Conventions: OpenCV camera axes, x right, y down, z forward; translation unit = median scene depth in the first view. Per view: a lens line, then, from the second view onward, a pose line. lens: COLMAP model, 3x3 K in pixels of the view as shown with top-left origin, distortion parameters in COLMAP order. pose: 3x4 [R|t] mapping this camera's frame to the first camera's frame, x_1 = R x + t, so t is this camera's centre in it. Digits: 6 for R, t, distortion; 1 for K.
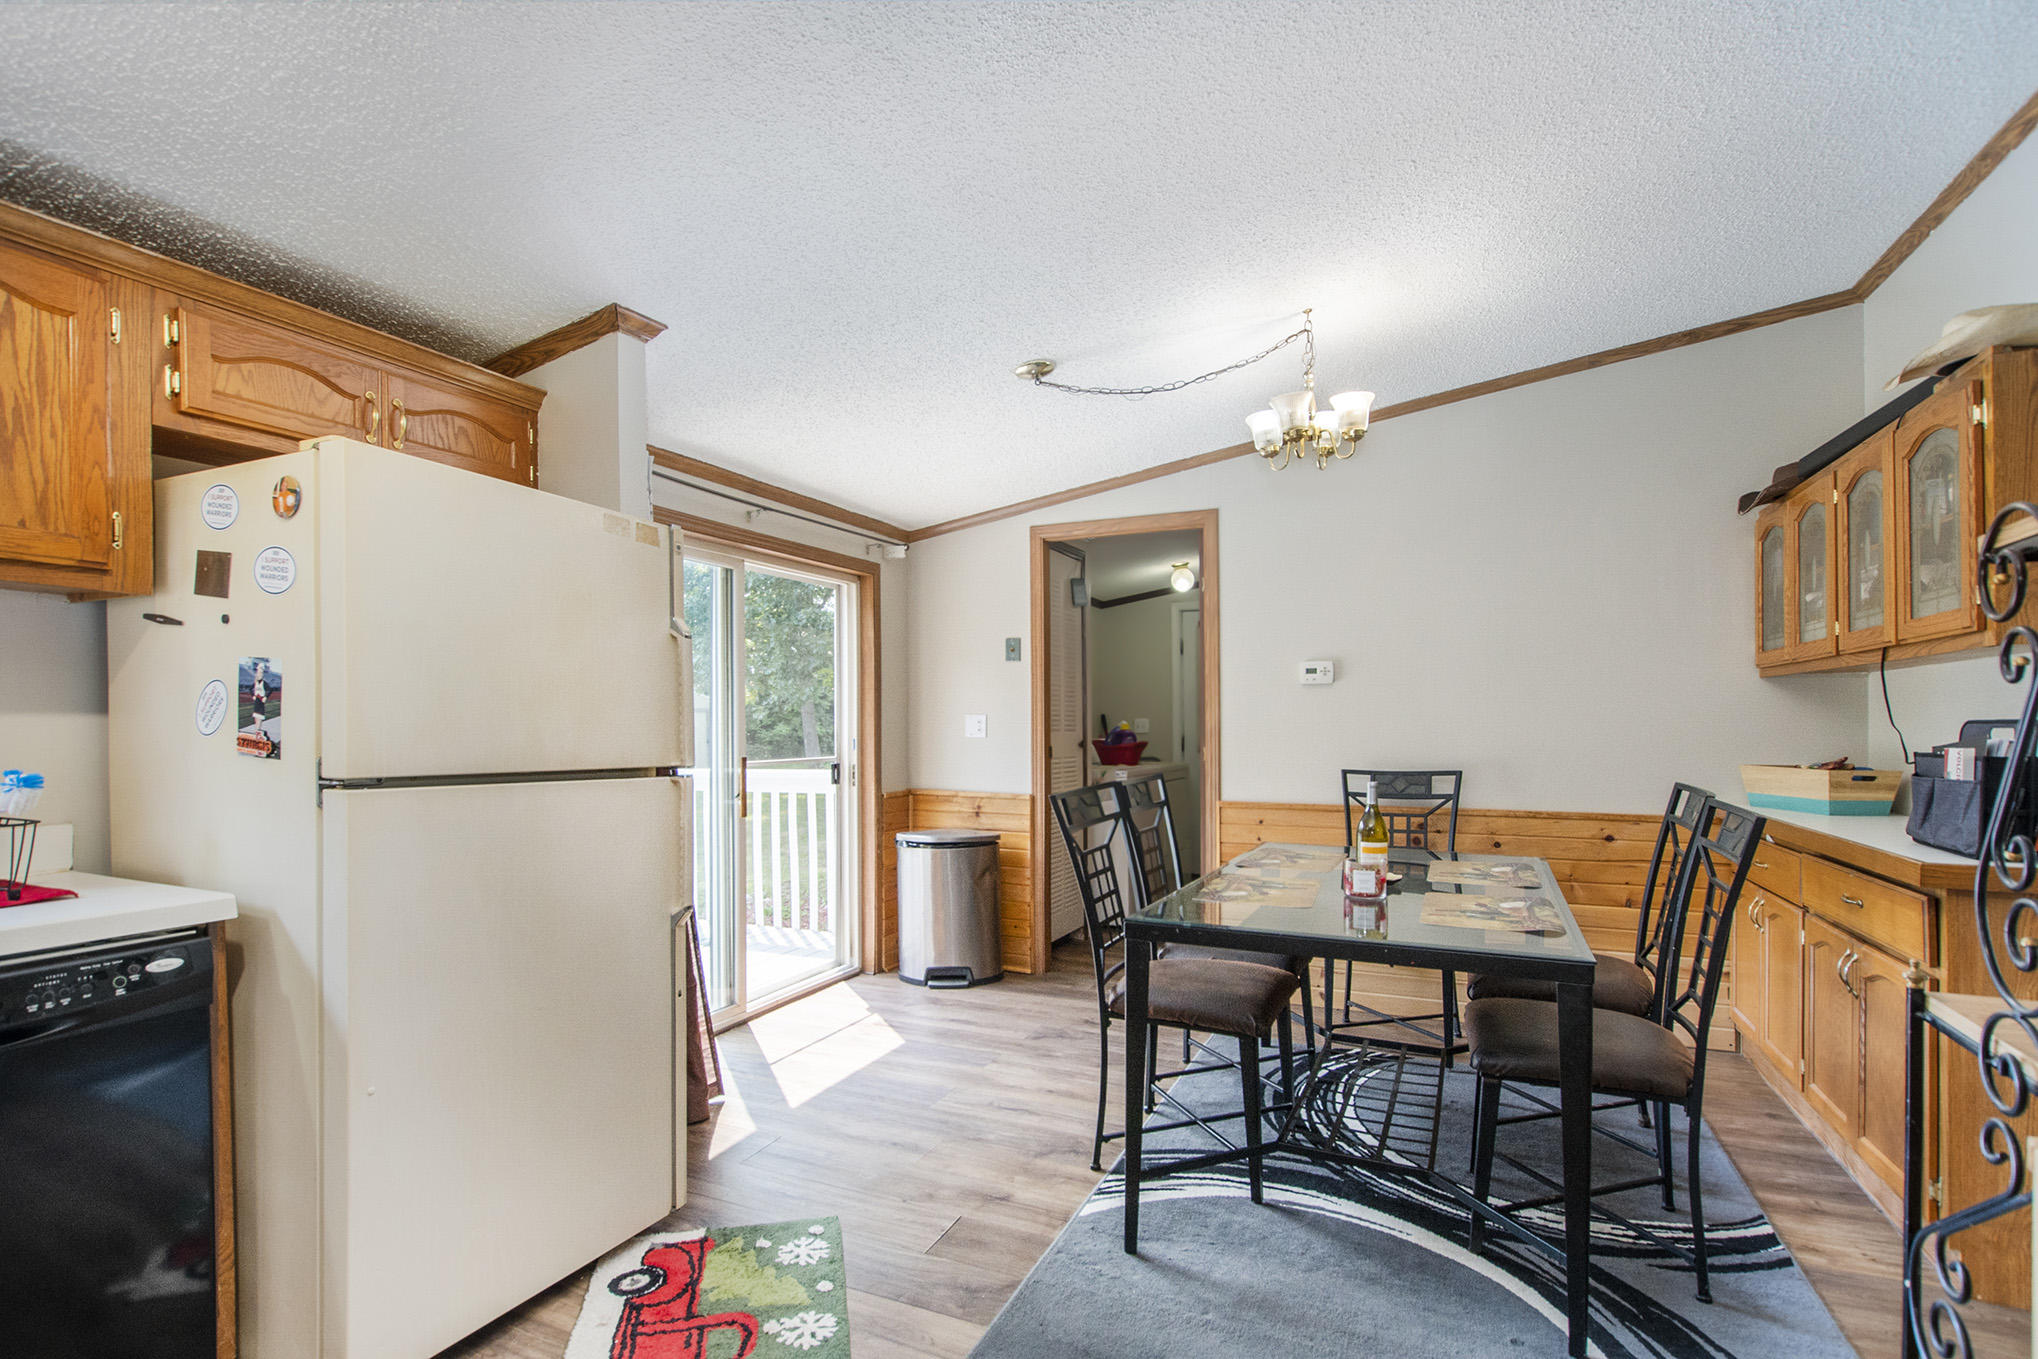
lens RADIAL K [[958.5, 0, 1019.3], [0, 958.5, 711.1], [0, 0, 1]] dist [-0.039729, 0.008105]
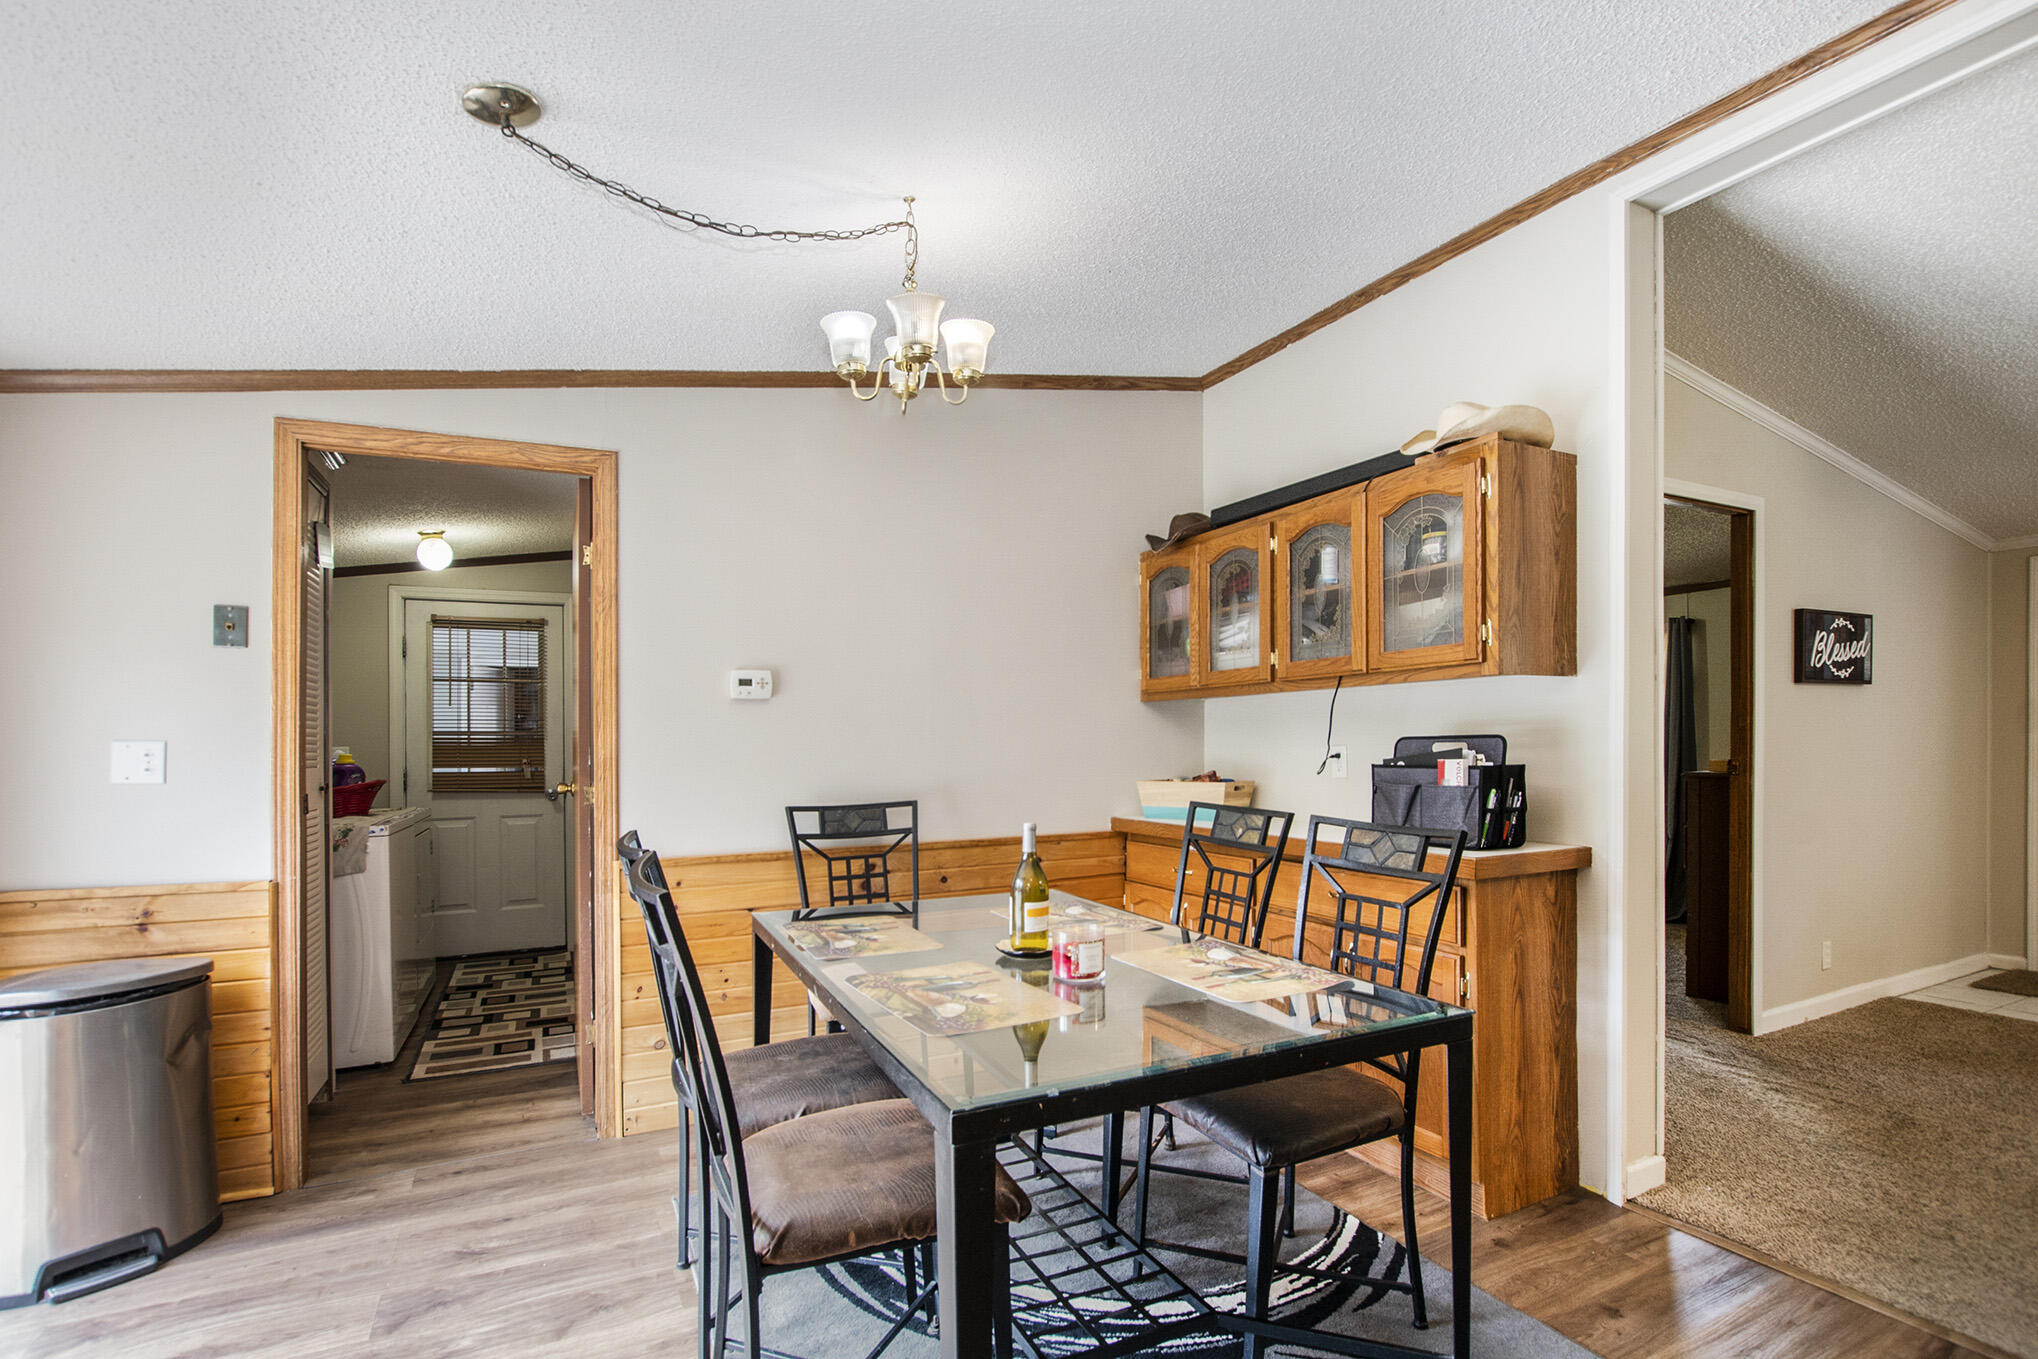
lens RADIAL K [[958.5, 0, 1019.3], [0, 958.5, 711.1], [0, 0, 1]] dist [-0.039729, 0.008105]
pose [[0.637045, 0.016124, 0.770658, -0.155040], [0.004743, 0.999680, -0.024836, 0.002077], [-0.770812, 0.019477, 0.636765, 0.336913]]
